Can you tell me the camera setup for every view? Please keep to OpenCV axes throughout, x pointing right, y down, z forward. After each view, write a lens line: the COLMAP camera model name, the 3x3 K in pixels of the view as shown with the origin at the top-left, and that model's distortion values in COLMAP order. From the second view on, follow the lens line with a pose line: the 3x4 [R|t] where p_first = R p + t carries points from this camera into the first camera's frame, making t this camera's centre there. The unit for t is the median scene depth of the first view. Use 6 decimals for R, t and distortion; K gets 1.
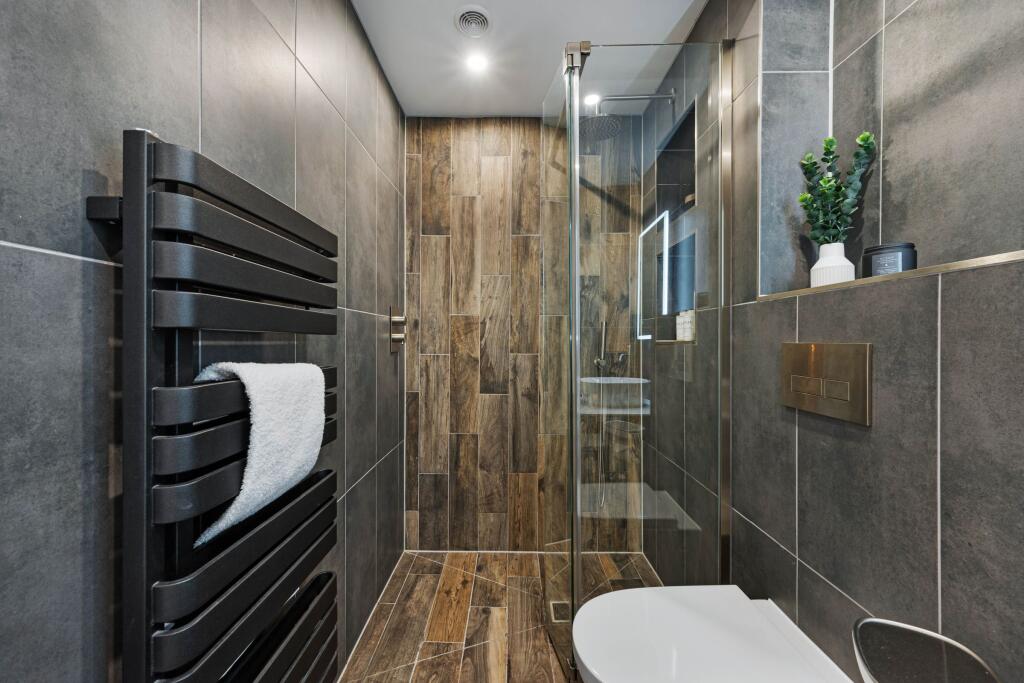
lens RADIAL K [[398.6, 0, 509.7], [0, 398.6, 339.2], [0, 0, 1]] dist [-0.001108, 0.001020]
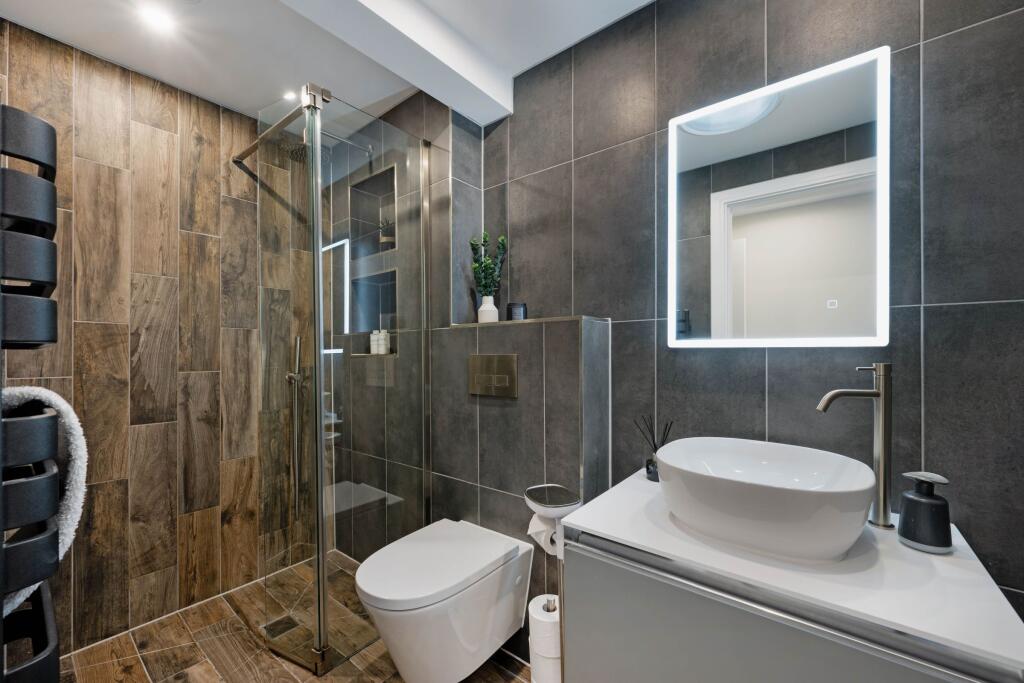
lens RADIAL K [[408.7, 0, 511.1], [0, 408.7, 349.9], [0, 0, 1]] dist [-0.003517, 0.000297]
pose [[0.619048, 0.001137, 0.785353, -0.251840], [0.006634, 0.999956, -0.006677, 0.000222], [-0.785326, 0.009343, 0.619013, -0.076112]]
